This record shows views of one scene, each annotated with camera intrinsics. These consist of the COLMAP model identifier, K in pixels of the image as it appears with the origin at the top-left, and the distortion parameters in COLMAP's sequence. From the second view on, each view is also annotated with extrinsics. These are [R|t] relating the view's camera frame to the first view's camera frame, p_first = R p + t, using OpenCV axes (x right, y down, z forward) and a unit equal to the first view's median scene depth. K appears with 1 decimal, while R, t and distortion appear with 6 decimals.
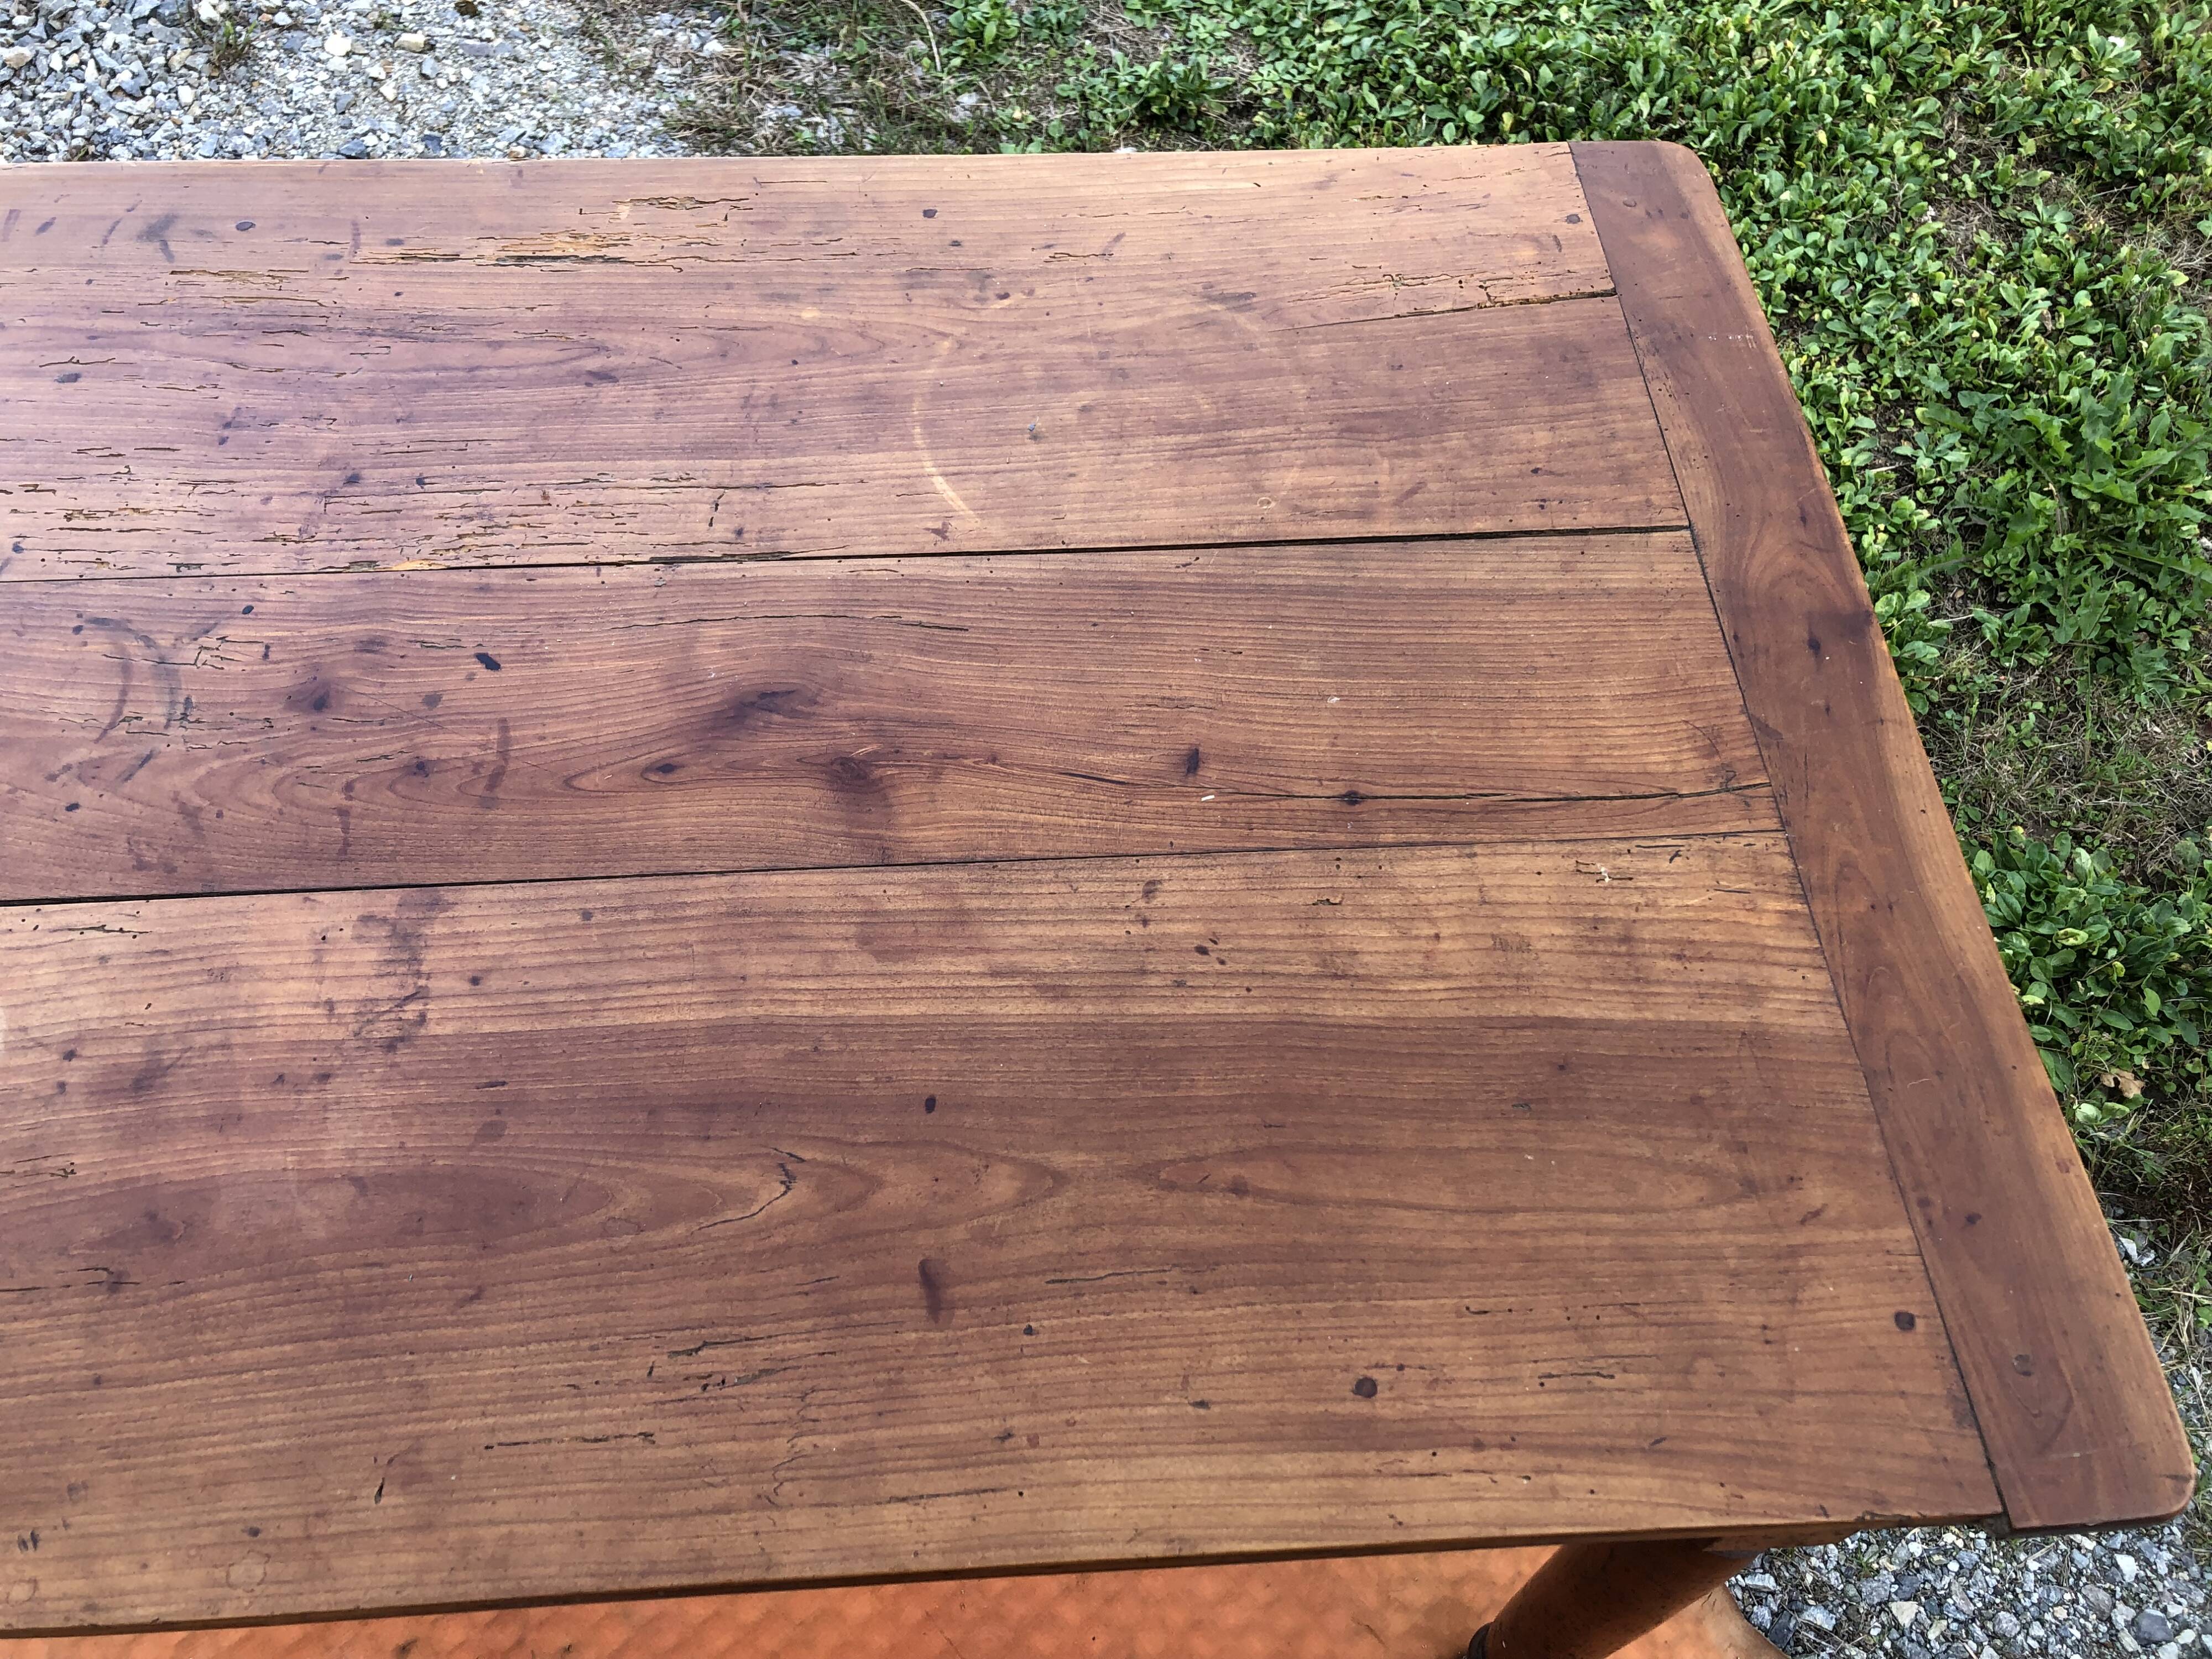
lens RADIAL K [[1782.3, 0, 1109.2], [0, 1782.3, 795.0], [0, 0, 1]] dist [0.007339, 0.012440]
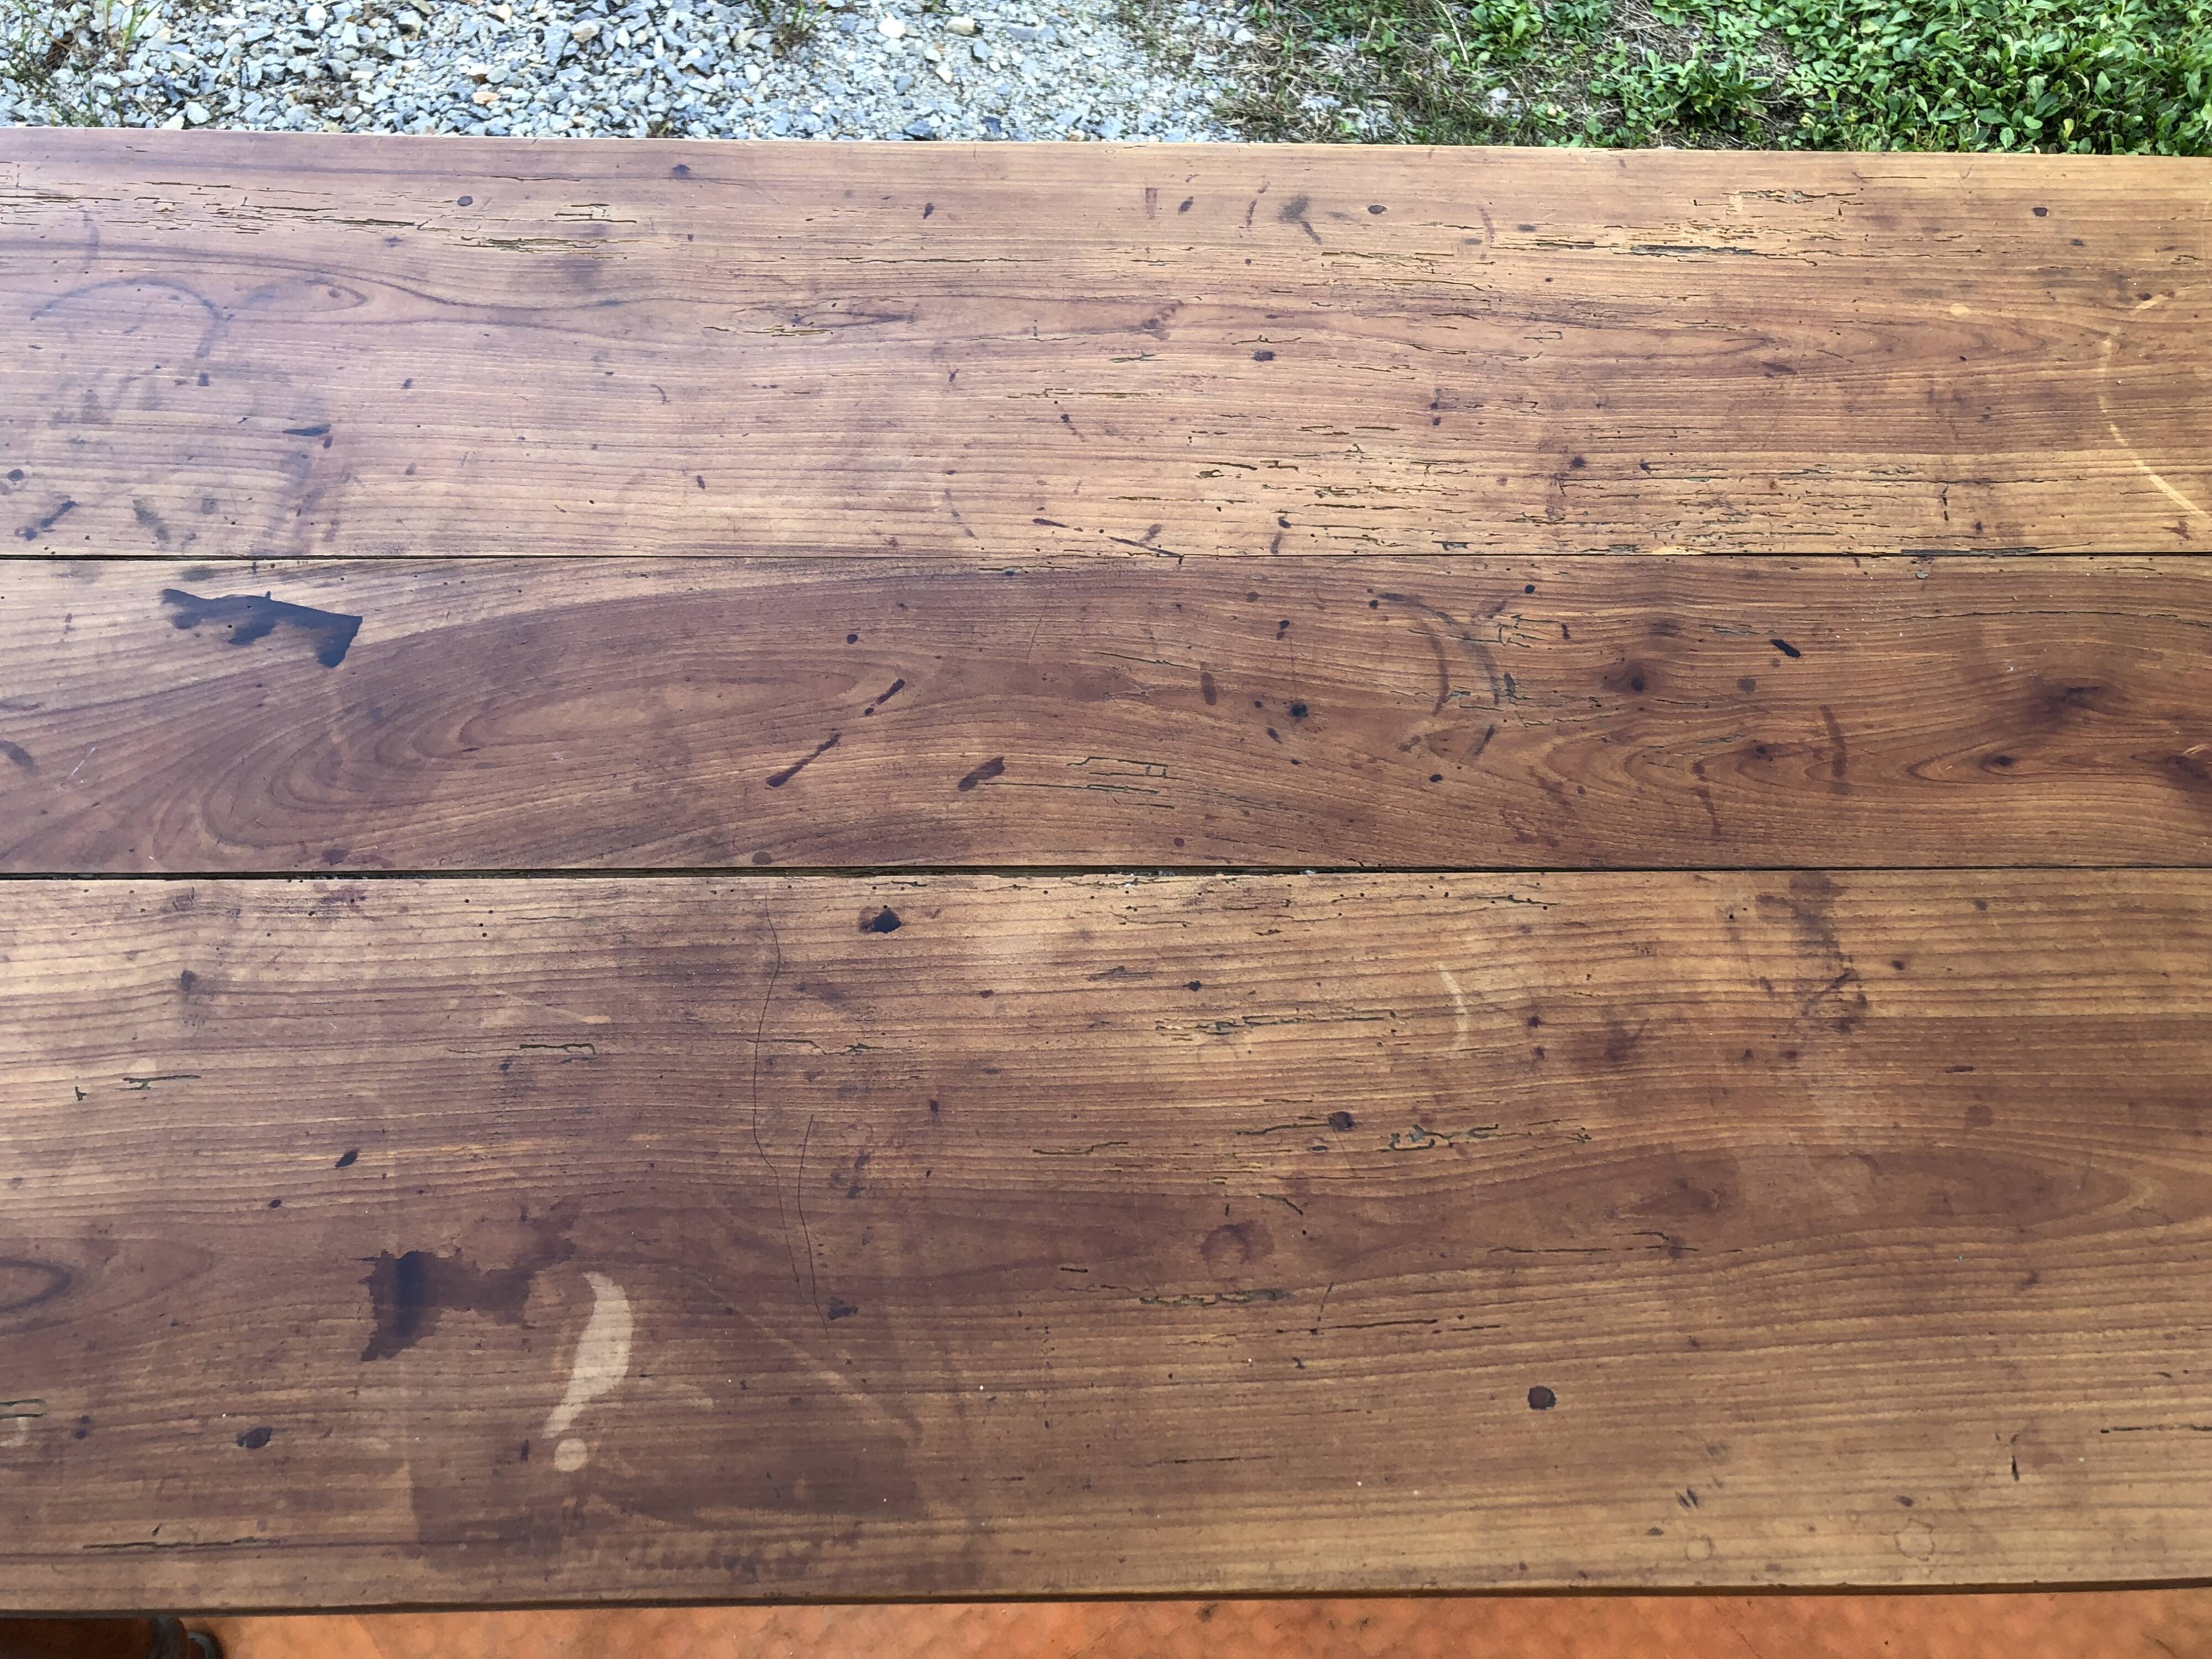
lens RADIAL K [[1782.3, 0, 1109.2], [0, 1782.3, 795.0], [0, 0, 1]] dist [0.007339, 0.012440]
pose [[0.998830, 0.037166, -0.030933, -0.656884], [-0.037045, 0.999304, 0.004464, 0.016797], [0.031078, -0.003313, 0.999511, -0.019990]]
